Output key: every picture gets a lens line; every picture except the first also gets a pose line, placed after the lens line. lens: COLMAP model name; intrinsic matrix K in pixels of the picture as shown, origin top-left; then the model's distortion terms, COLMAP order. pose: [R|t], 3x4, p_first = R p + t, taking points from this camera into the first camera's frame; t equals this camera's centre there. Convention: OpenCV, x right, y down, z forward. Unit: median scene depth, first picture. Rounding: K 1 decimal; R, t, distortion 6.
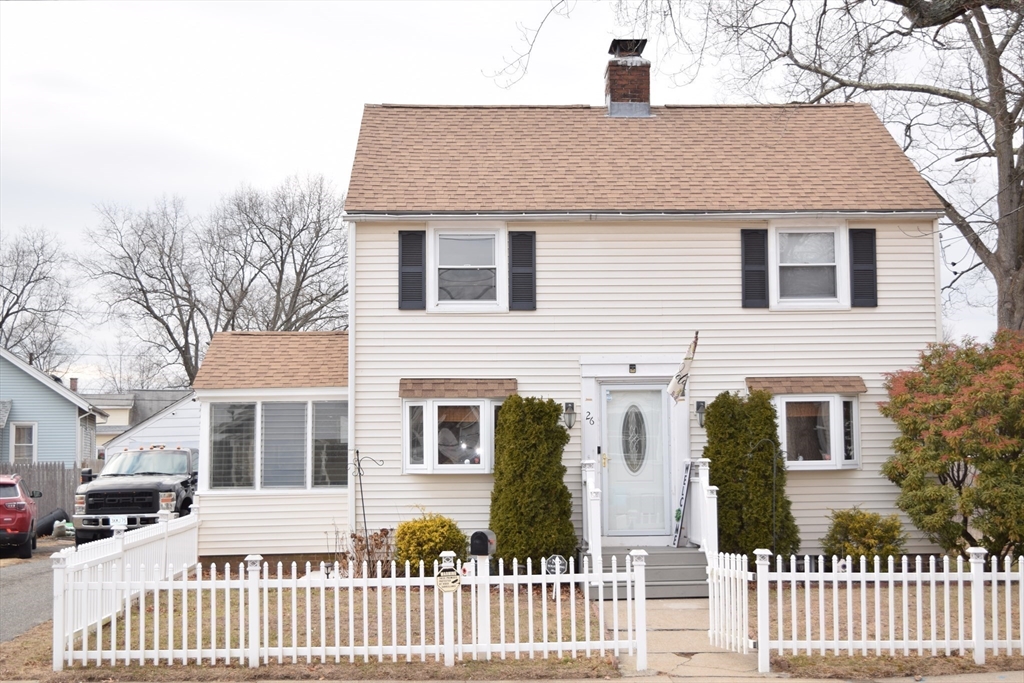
lens RADIAL K [[1446.9, 0, 512.0], [0, 1446.9, 341.5], [0, 0, 1]] dist [-0.021537, -0.013226]
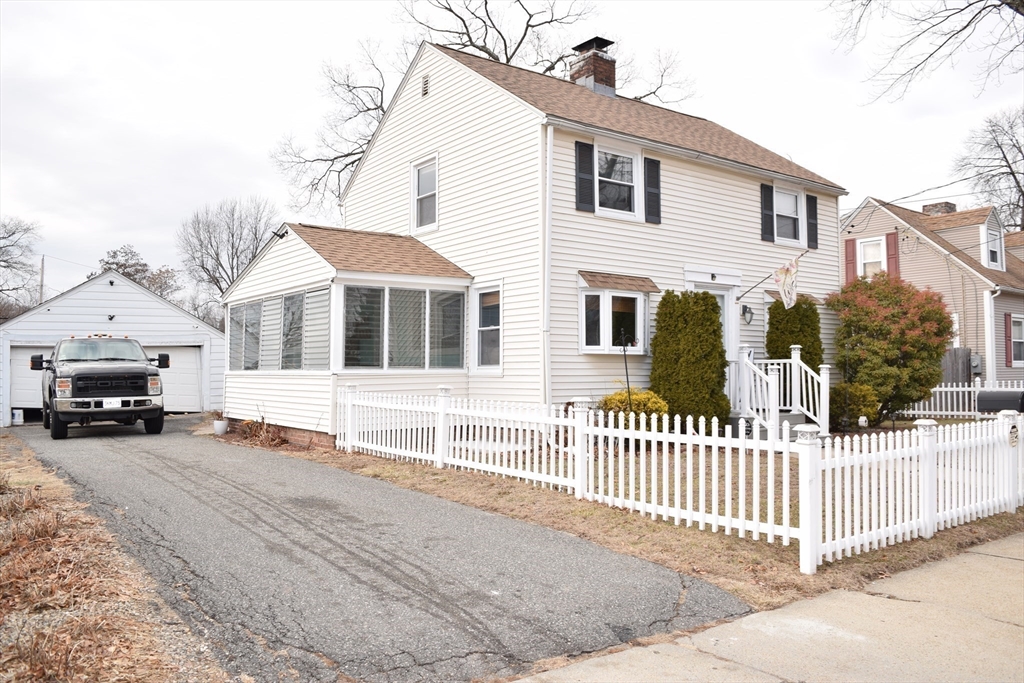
lens RADIAL K [[797.3, 0, 513.7], [0, 797.3, 343.1], [0, 0, 1]] dist [-0.072991, -0.000573]
pose [[0.816671, 0.025869, 0.576524, -0.480617], [-0.052650, 0.998169, 0.029793, 0.066935], [-0.574697, -0.054685, 0.816537, 0.518005]]
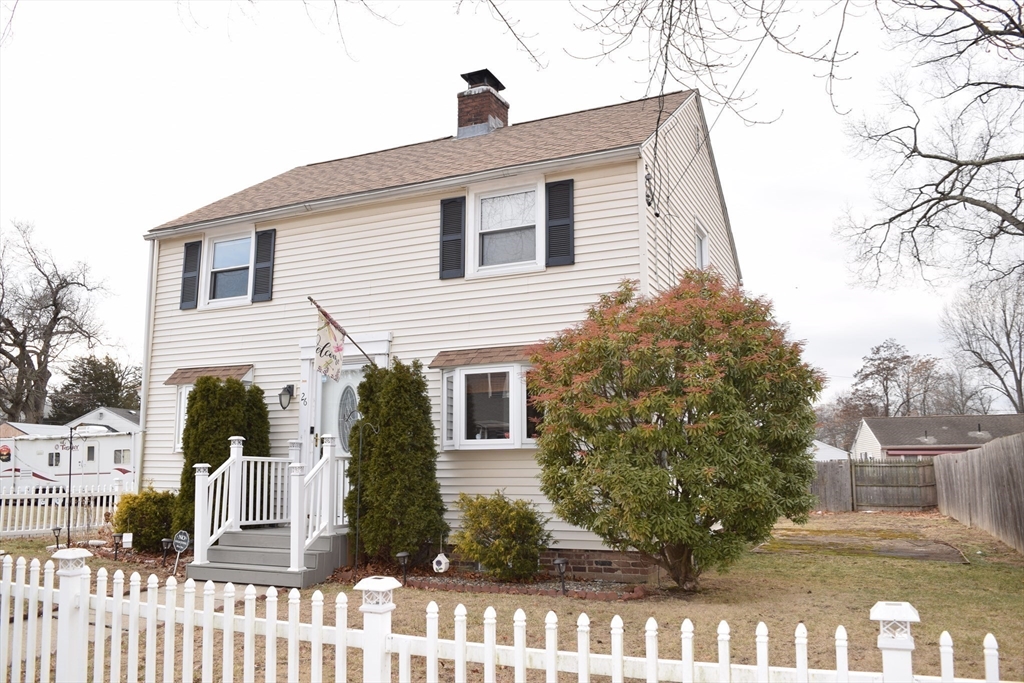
lens RADIAL K [[797.3, 0, 513.7], [0, 797.3, 343.1], [0, 0, 1]] dist [-0.072991, -0.000573]
pose [[0.896913, -0.062215, -0.437809, 0.438462], [0.030746, 0.996431, -0.078611, 0.062397], [0.441137, 0.057047, 0.895625, 0.561699]]
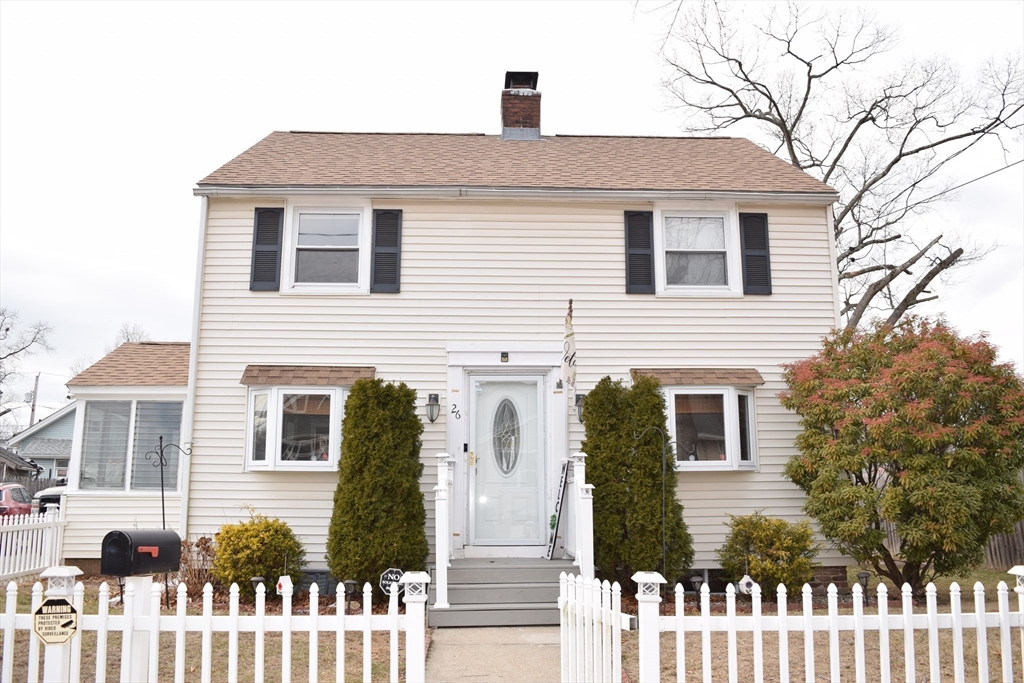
lens RADIAL K [[849.5, 0, 507.3], [0, 849.5, 340.6], [0, 0, 1]] dist [-0.084128, -0.000299]
pose [[0.999949, 0.009244, 0.004151, 0.083354], [-0.008765, 0.994589, -0.103520, 0.063685], [-0.005085, 0.103478, 0.994619, 0.477064]]
